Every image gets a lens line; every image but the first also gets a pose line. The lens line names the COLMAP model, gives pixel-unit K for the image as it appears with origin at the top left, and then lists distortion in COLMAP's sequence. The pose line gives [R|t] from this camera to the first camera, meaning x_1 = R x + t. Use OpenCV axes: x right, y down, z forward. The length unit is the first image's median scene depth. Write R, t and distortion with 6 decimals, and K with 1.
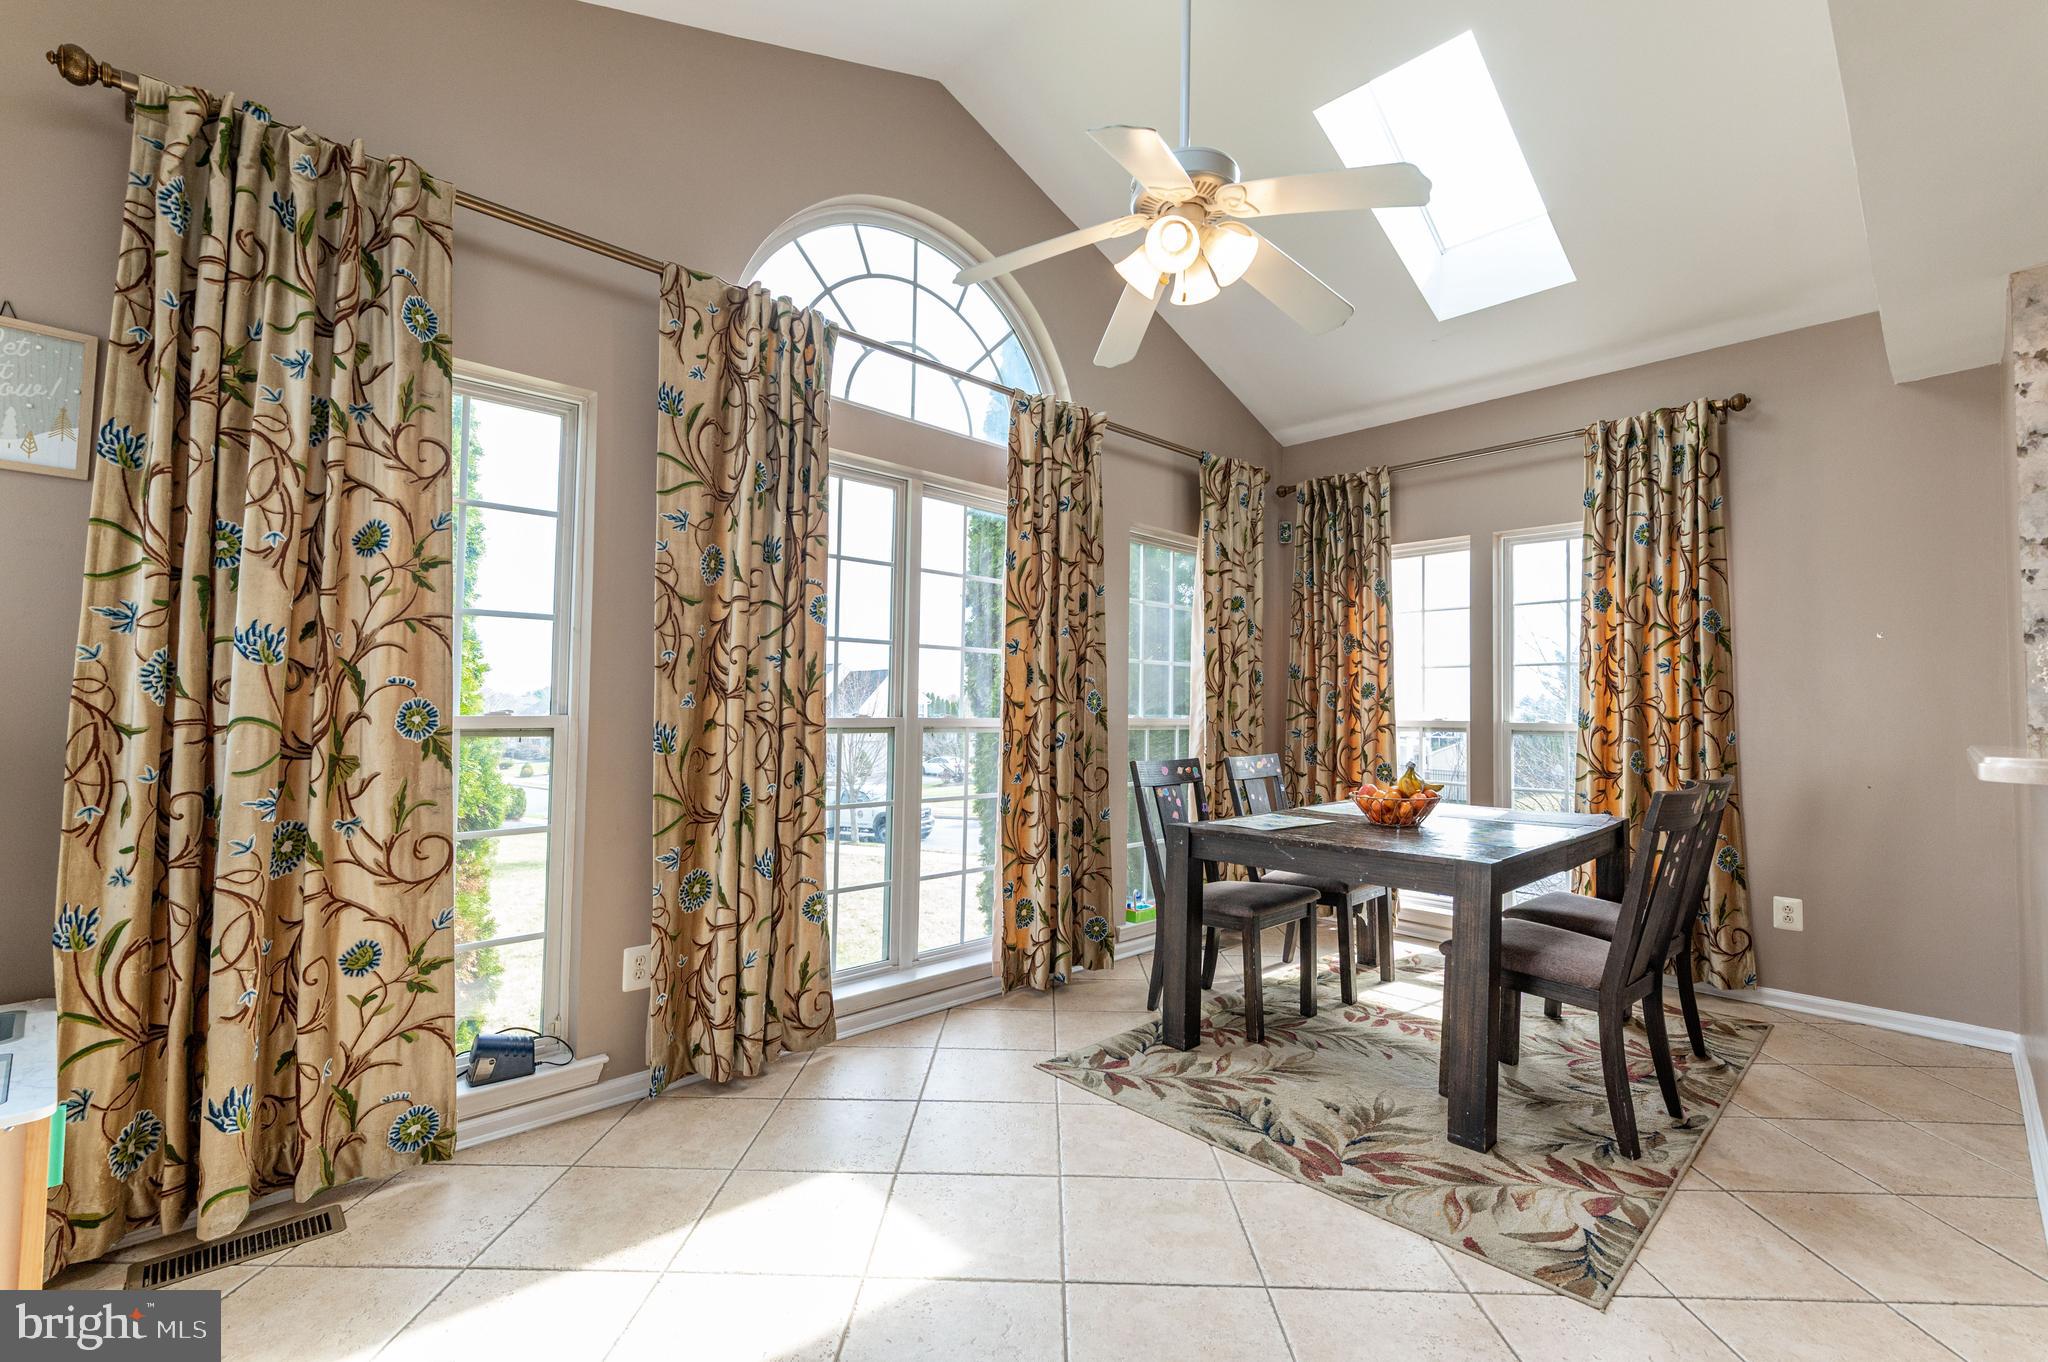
lens RADIAL K [[885.1, 0, 1037.1], [0, 885.1, 678.6], [0, 0, 1]] dist [0.001314, -0.000171]
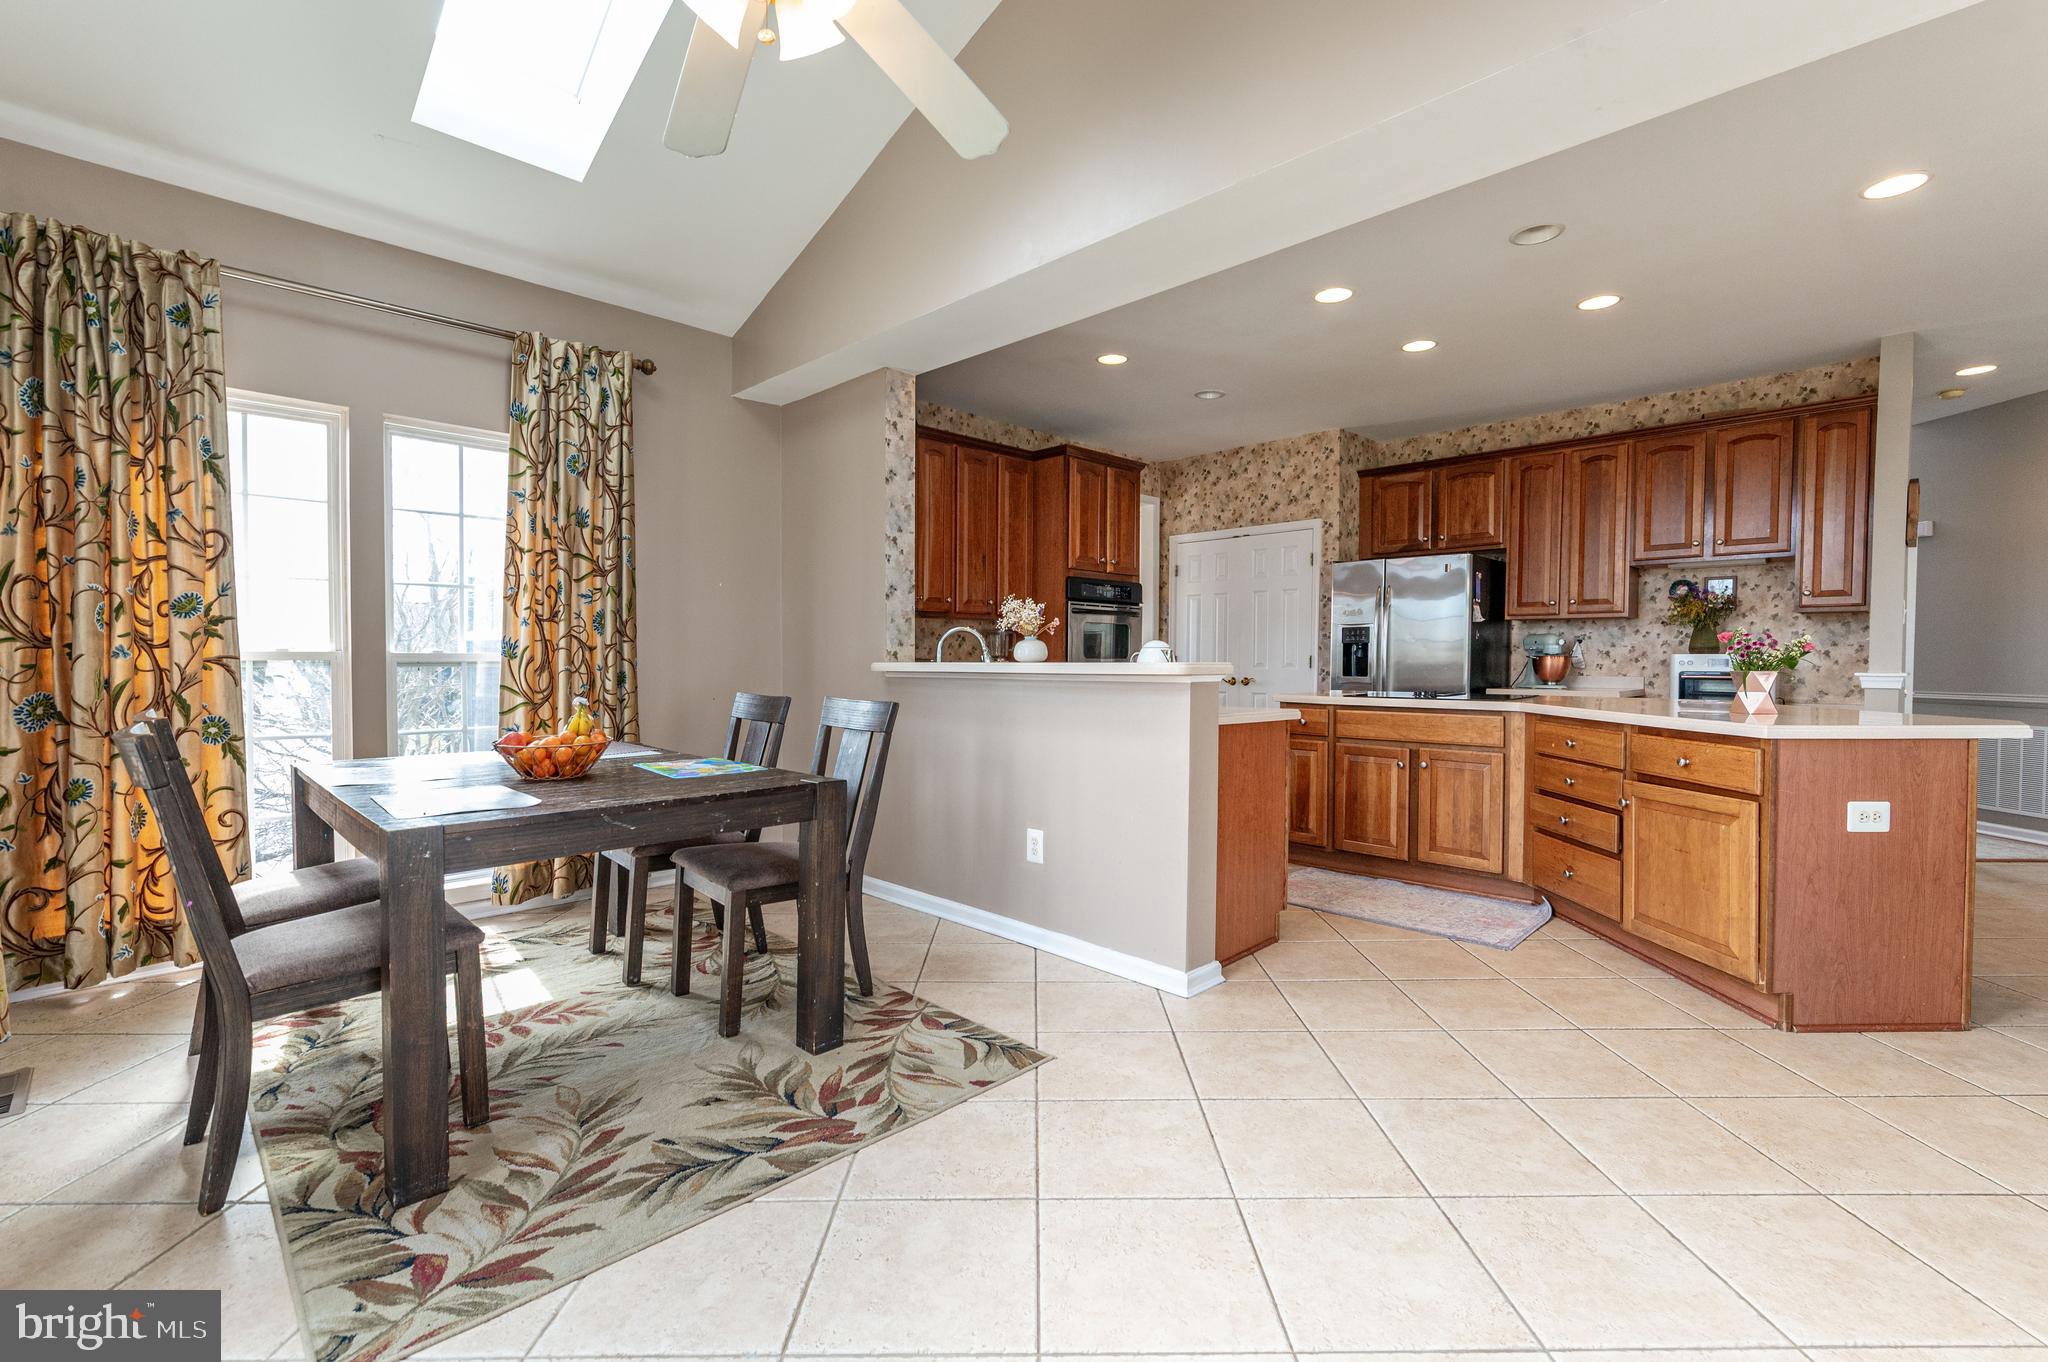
lens RADIAL K [[885.1, 0, 1039.5], [0, 885.1, 679.5], [0, 0, 1]] dist [0.001314, -0.000171]
pose [[-0.023617, -0.035756, 0.999081, -0.514967], [-0.039679, 0.998606, 0.034801, 0.037917], [-0.998933, -0.038821, -0.025002, 0.729110]]
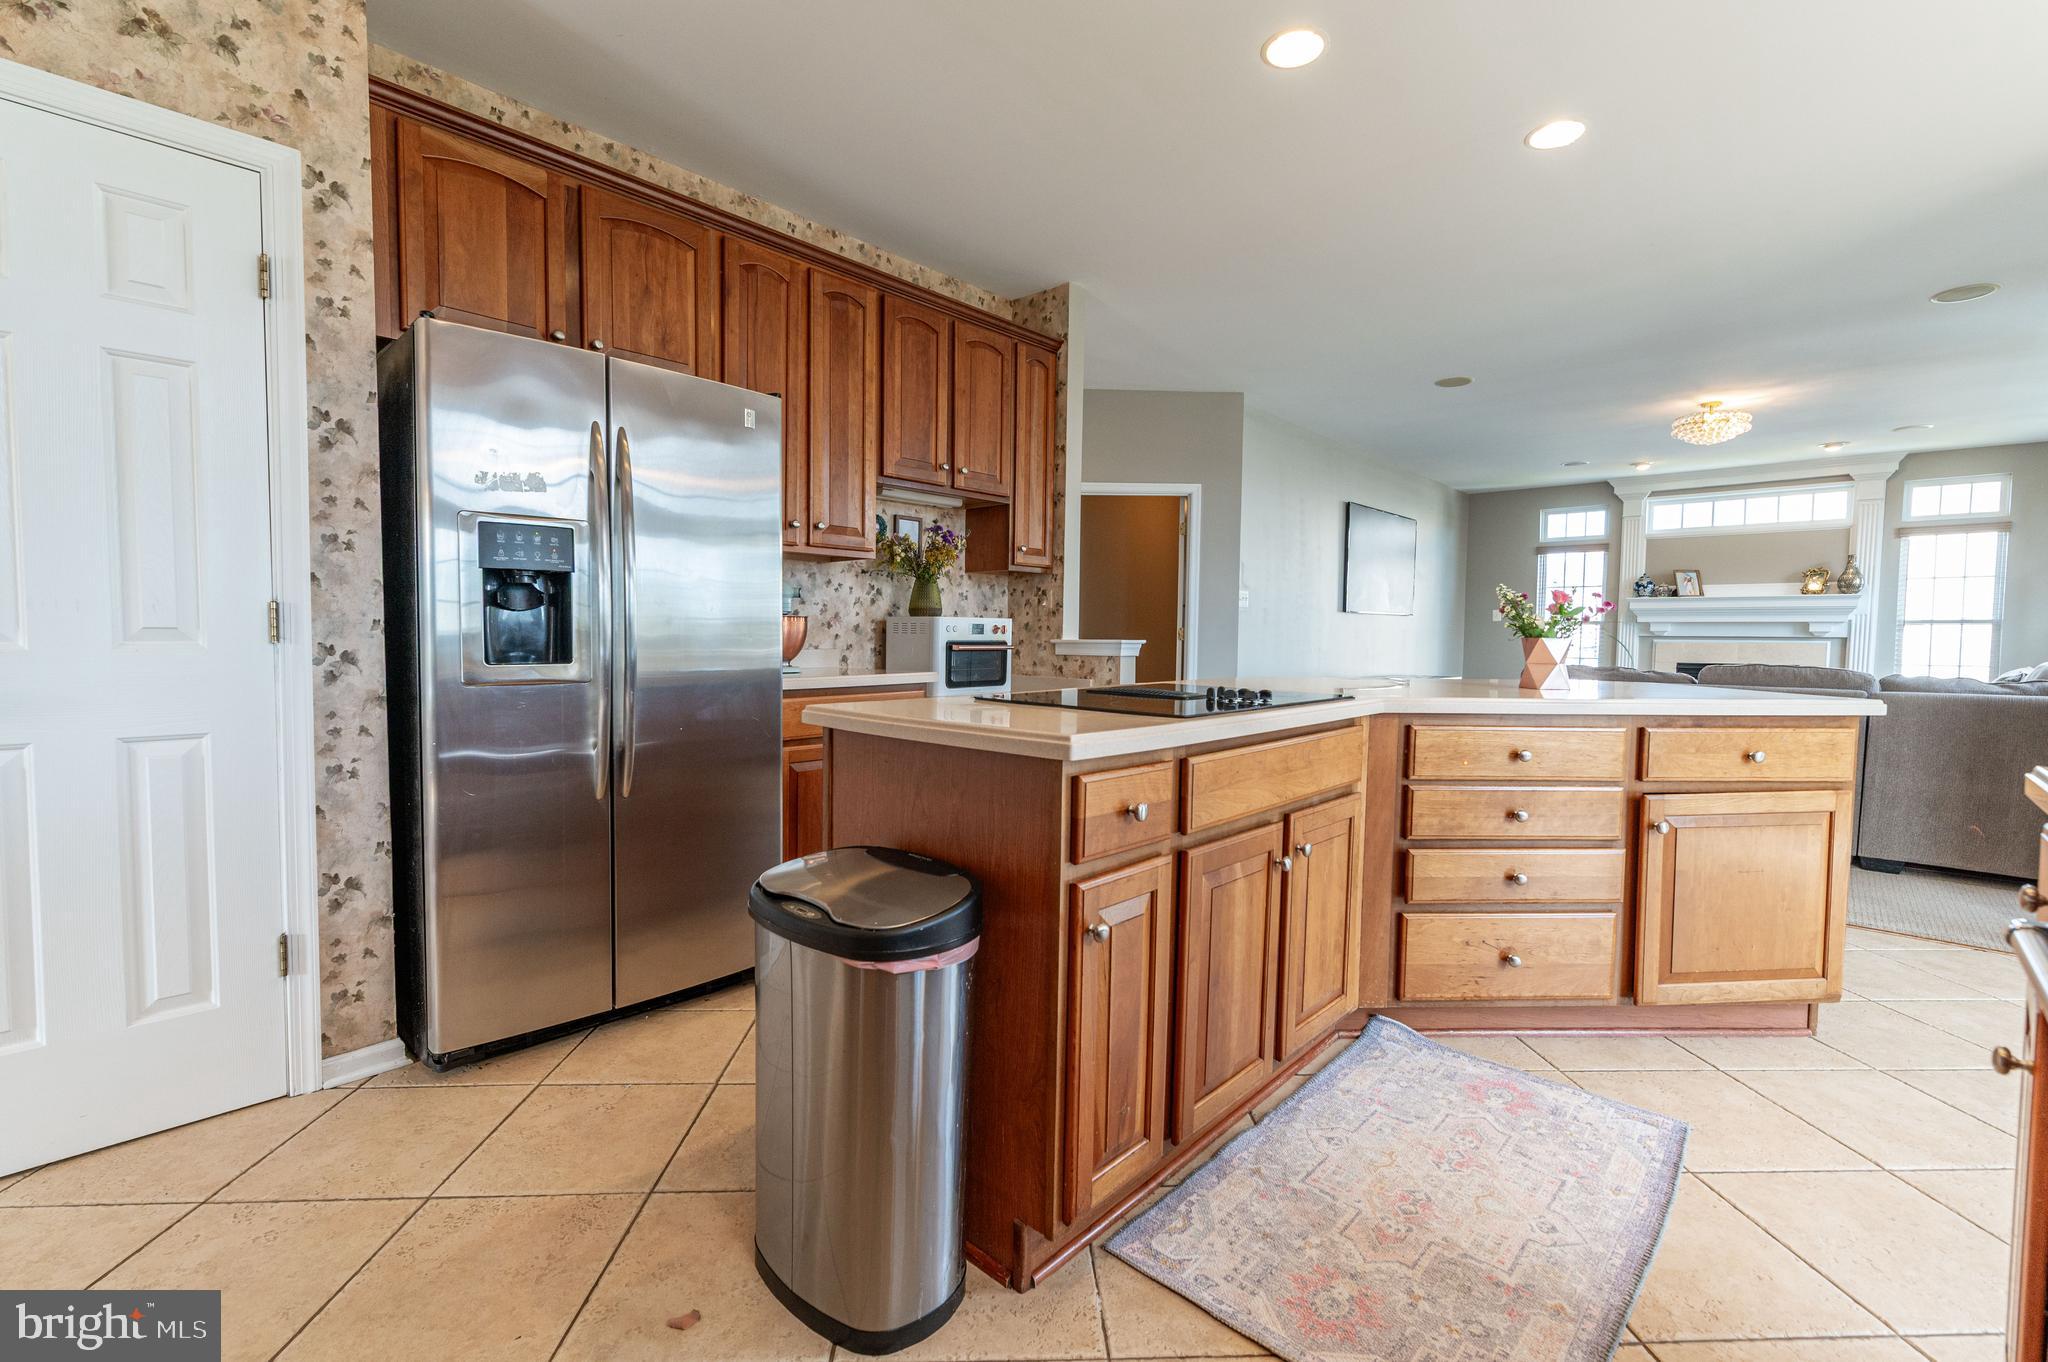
lens RADIAL K [[885.1, 0, 1025.3], [0, 885.1, 689.4], [0, 0, 1]] dist [0.001314, -0.000171]
pose [[-0.998247, -0.013715, -0.057574, 1.366205], [-0.015081, 0.999613, 0.023358, 0.075899], [0.057231, 0.024185, -0.998068, 0.701712]]
